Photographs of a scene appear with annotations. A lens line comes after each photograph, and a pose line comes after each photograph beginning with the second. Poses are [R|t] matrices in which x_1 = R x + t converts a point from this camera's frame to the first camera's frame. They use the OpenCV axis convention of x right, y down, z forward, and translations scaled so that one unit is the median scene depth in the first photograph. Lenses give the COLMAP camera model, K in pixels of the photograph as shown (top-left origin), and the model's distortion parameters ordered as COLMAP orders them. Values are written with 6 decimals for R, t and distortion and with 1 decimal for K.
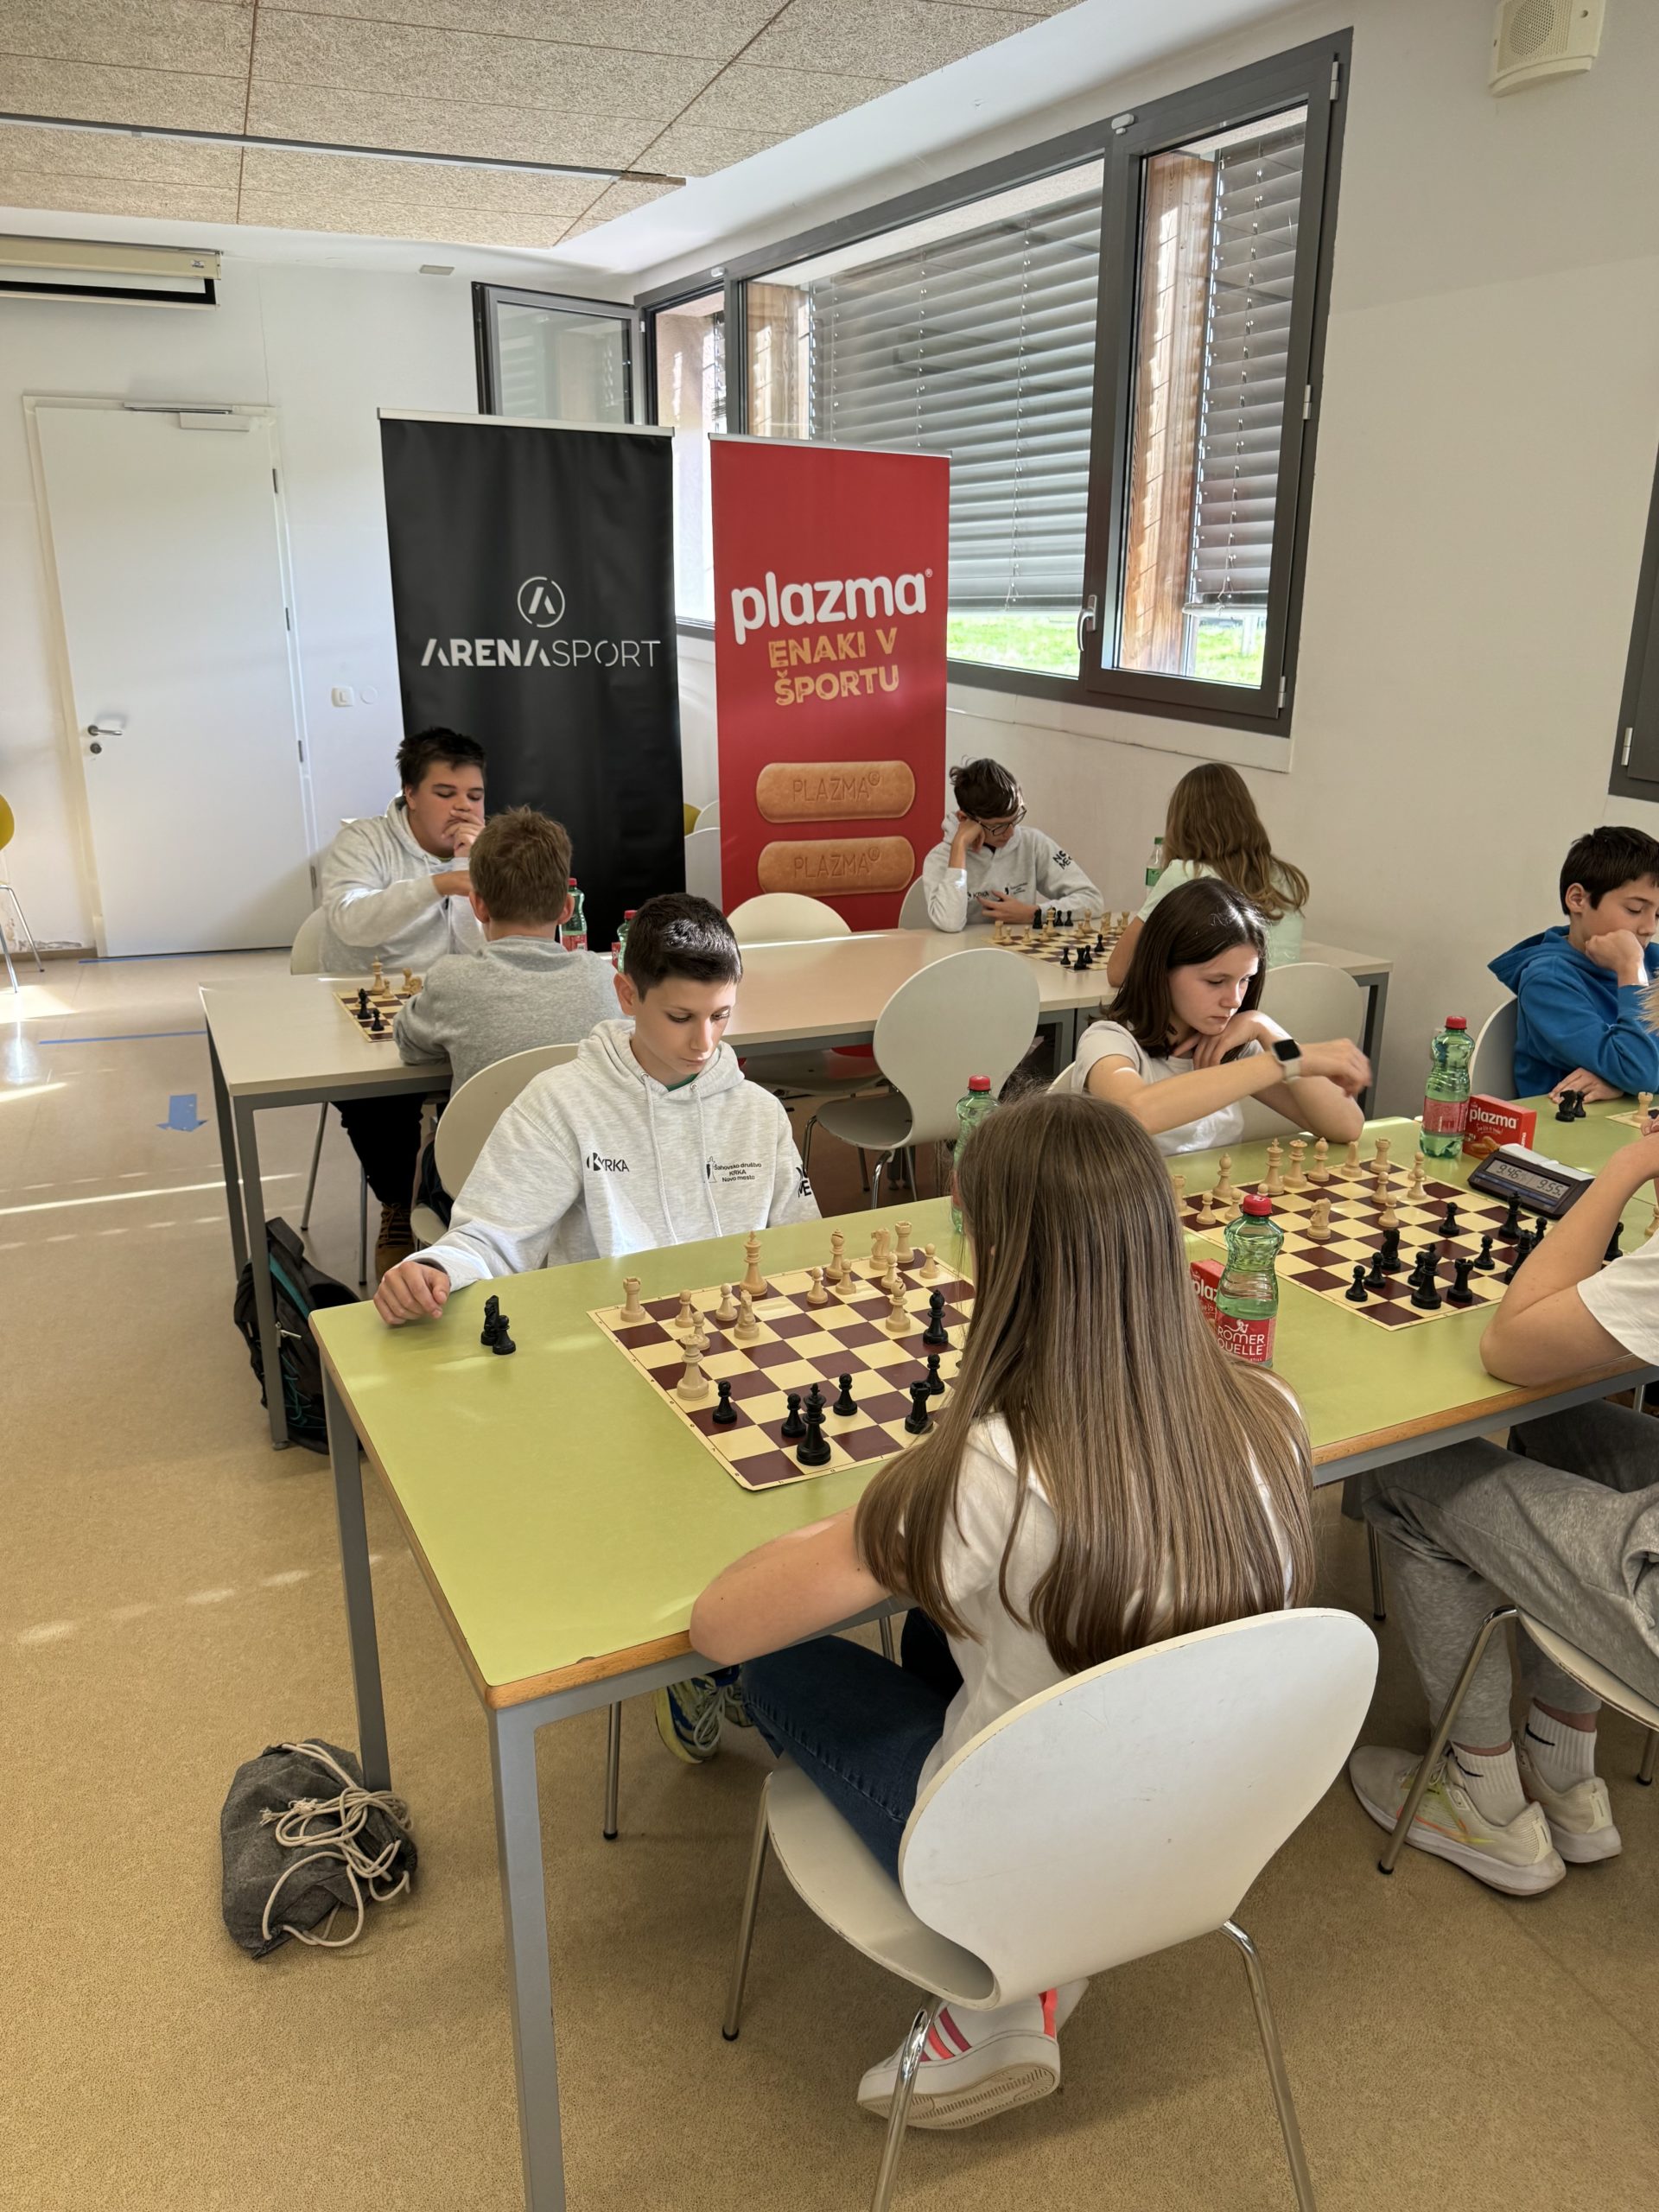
lens RADIAL K [[1547.7, 0, 829.3], [0, 1547.7, 1119.2], [0, 0, 1]] dist [0.104021, -0.151309]
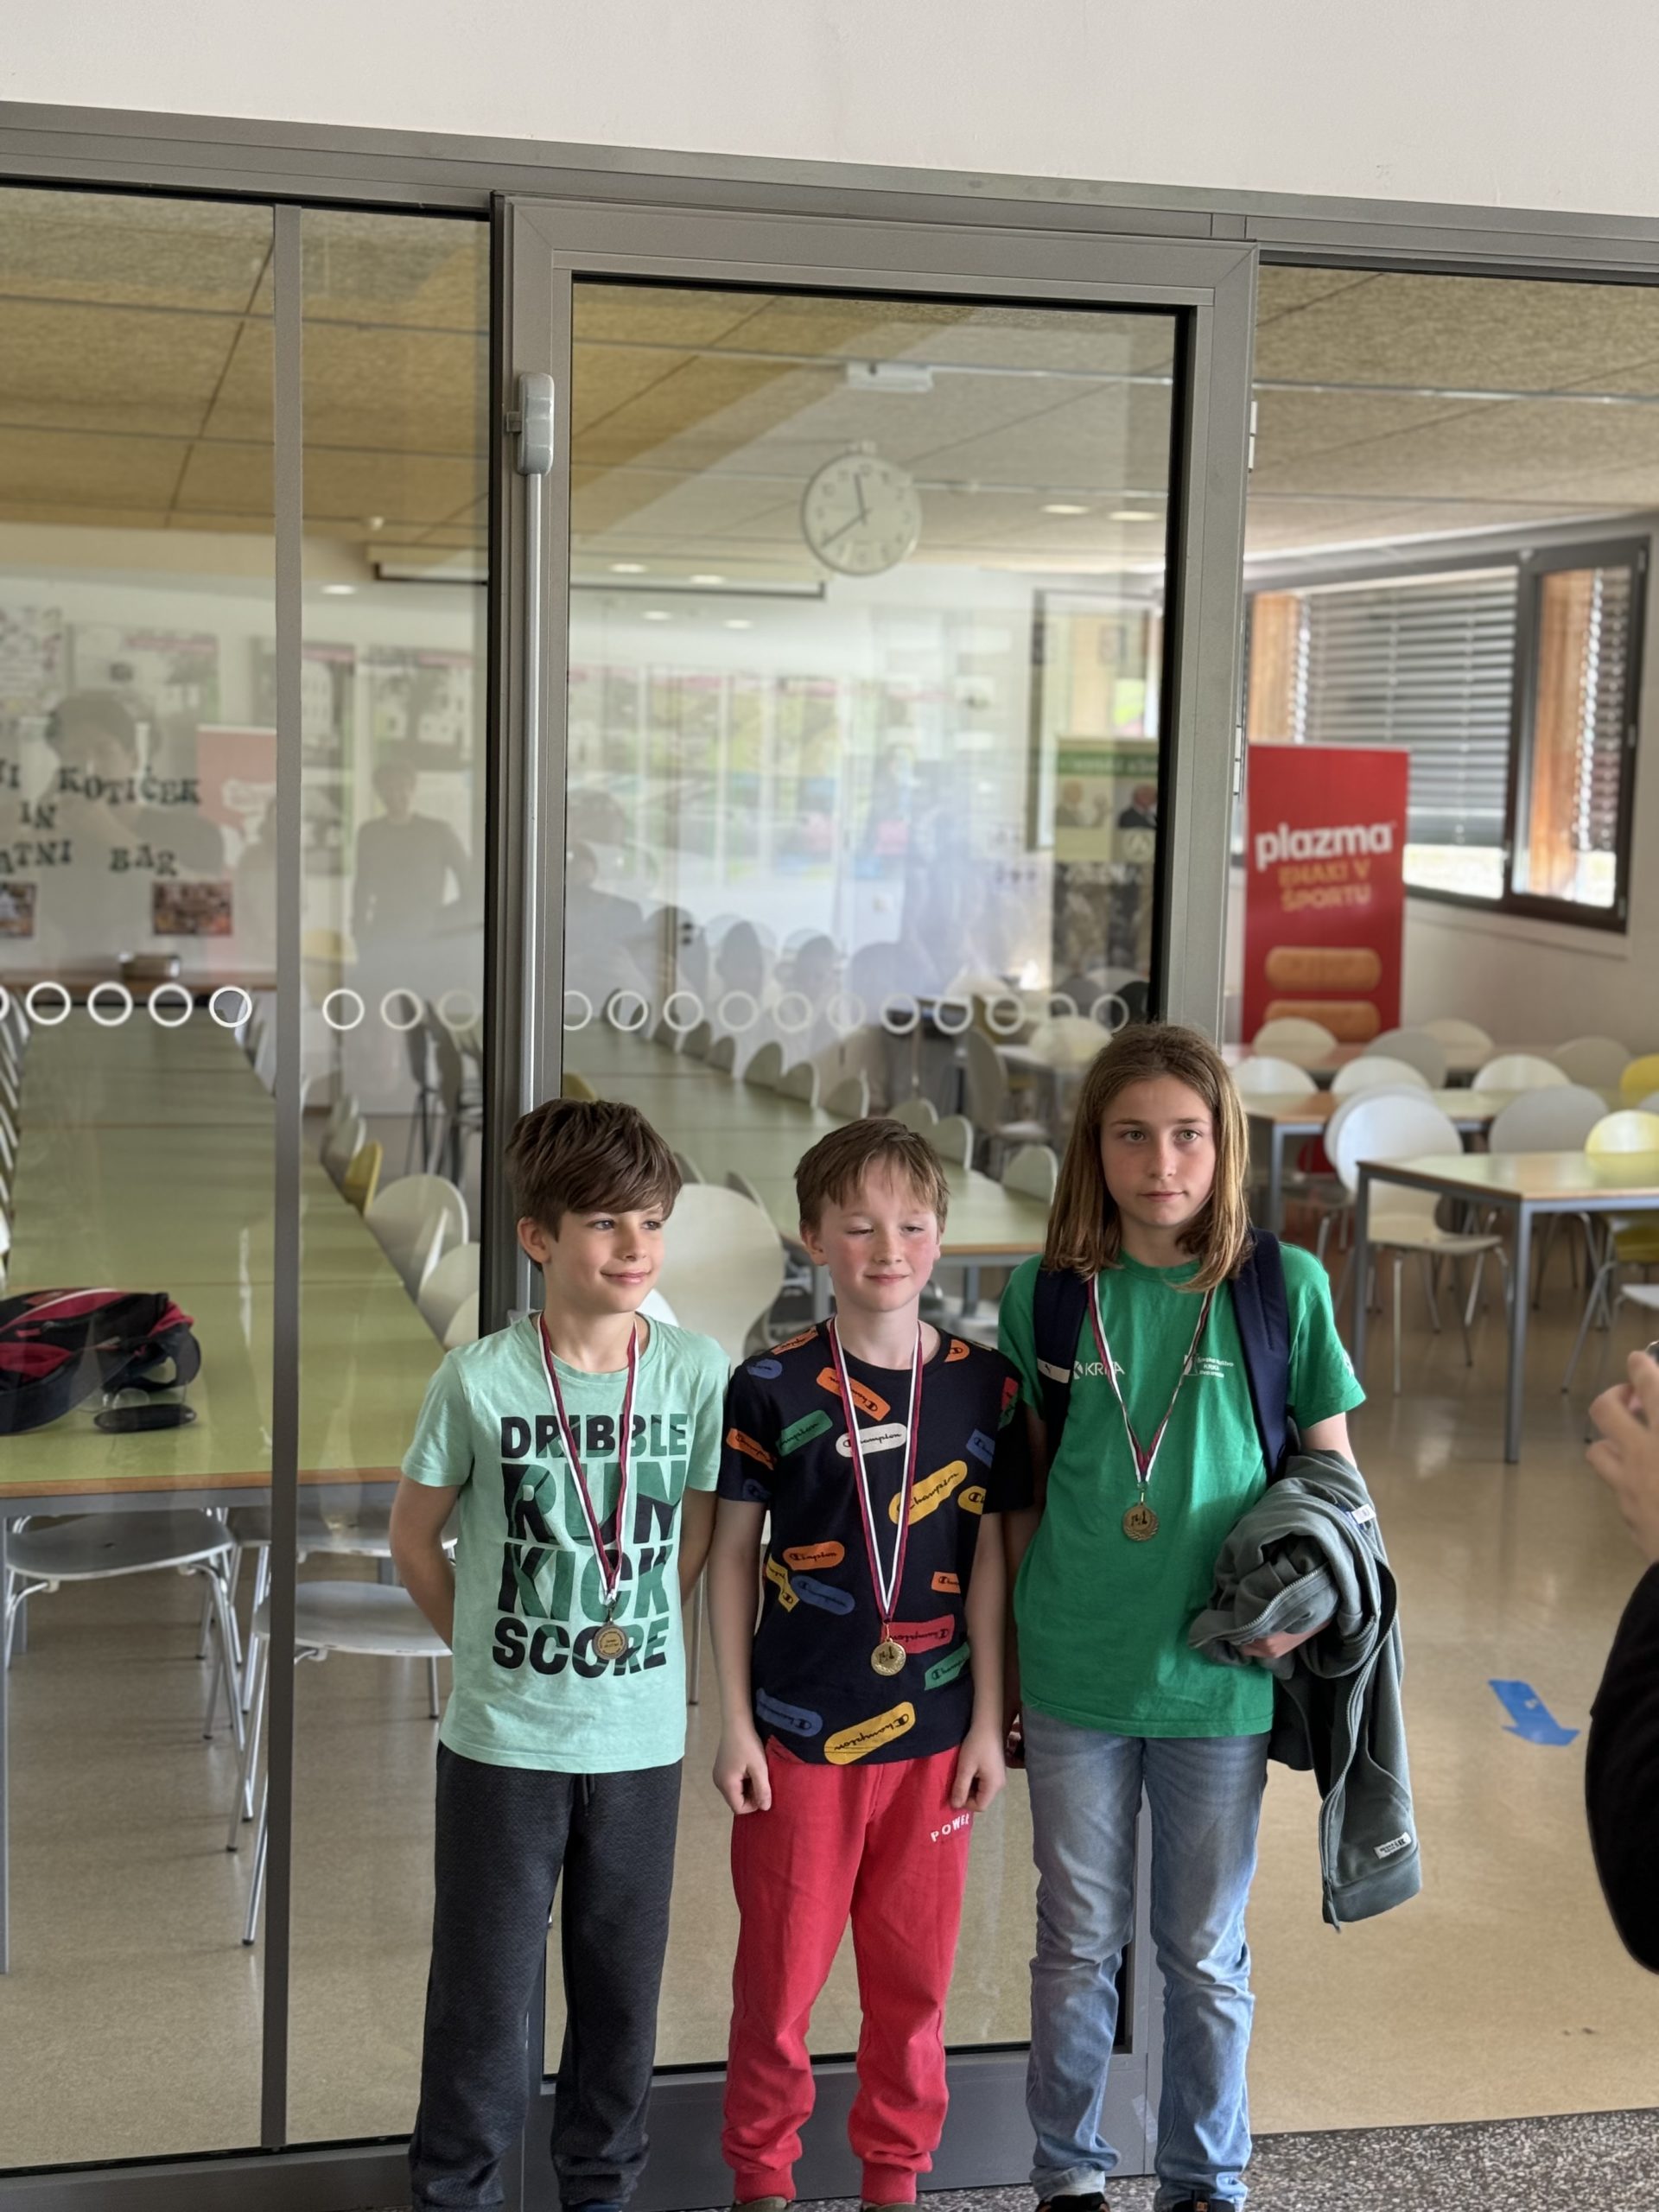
lens RADIAL K [[3087.5, 0, 818.5], [0, 3087.5, 1115.1], [0, 0, 1]] dist [0.213303, -0.488099]
pose [[0.991399, 0.032333, -0.126814, -0.090403], [-0.057561, 0.977972, -0.200643, 0.527538], [0.117533, 0.206216, 0.971422, -1.825170]]
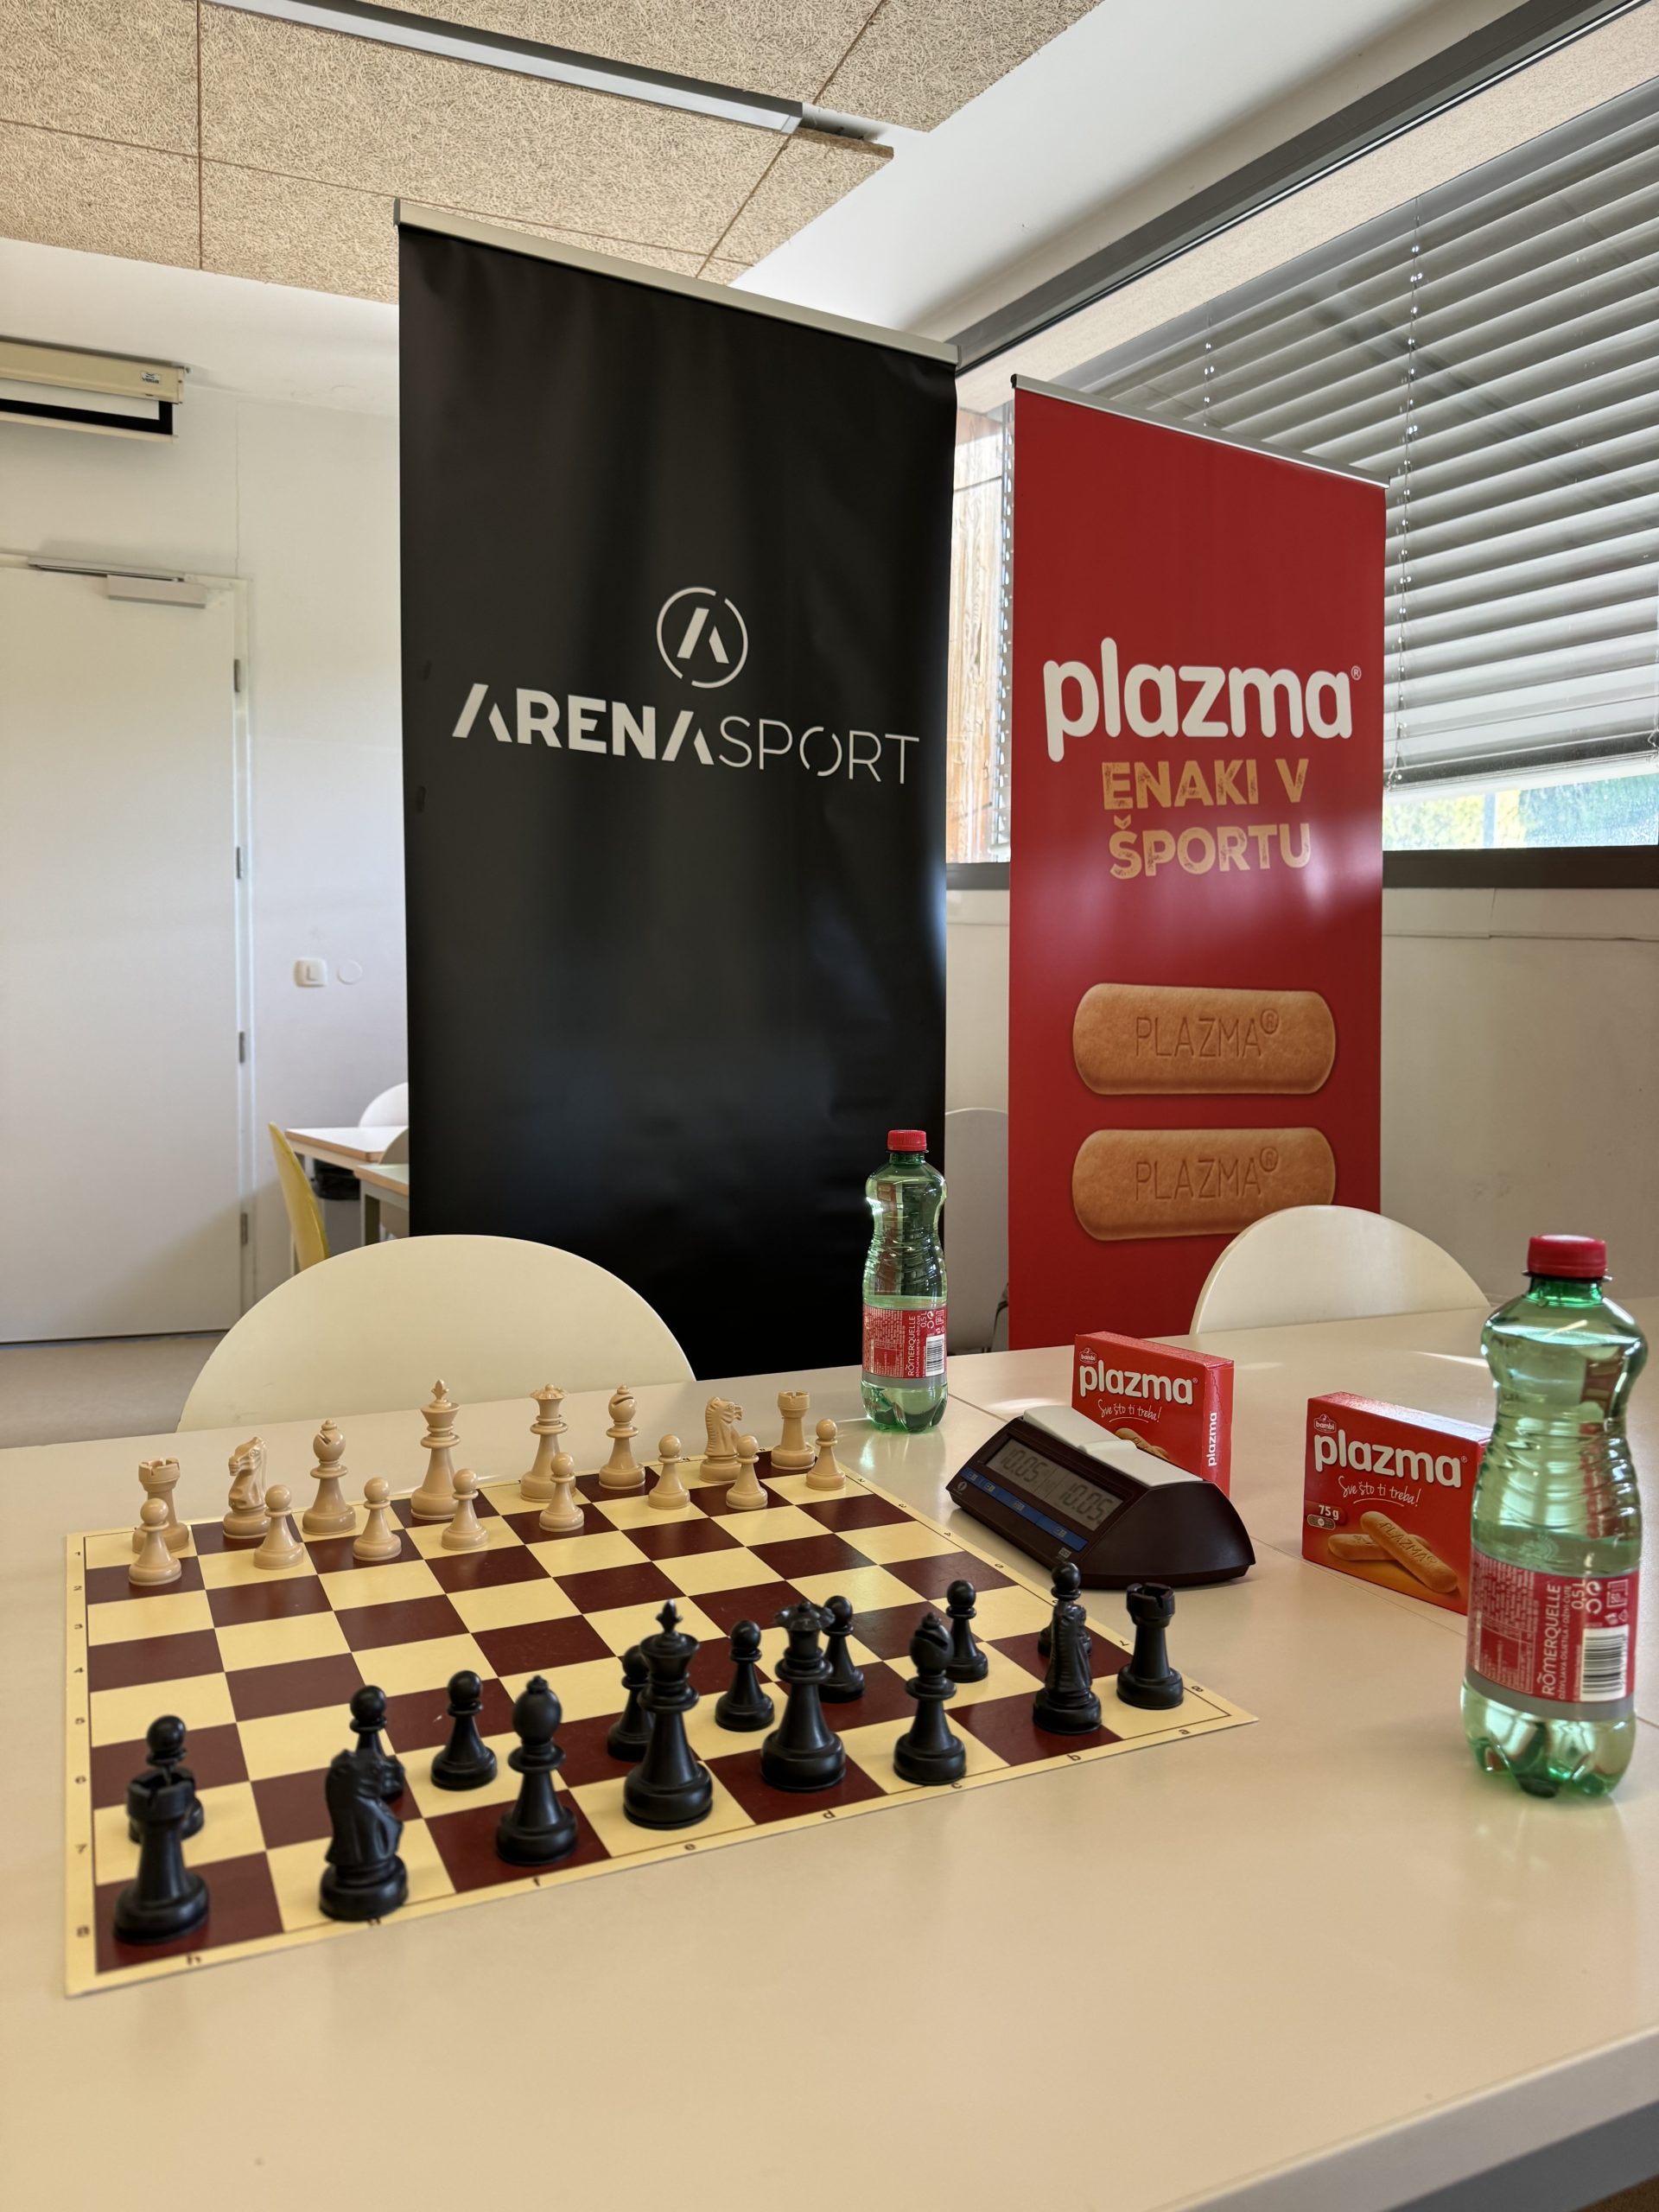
lens RADIAL K [[1539.6, 0, 860.9], [0, 1539.6, 1122.2], [0, 0, 1]] dist [0.100279, -0.145726]
pose [[0.999341, 0.005002, 0.035965, -0.137875], [0.003721, 0.971144, -0.238466, -0.059232], [-0.036120, 0.238442, 0.970485, 0.510340]]
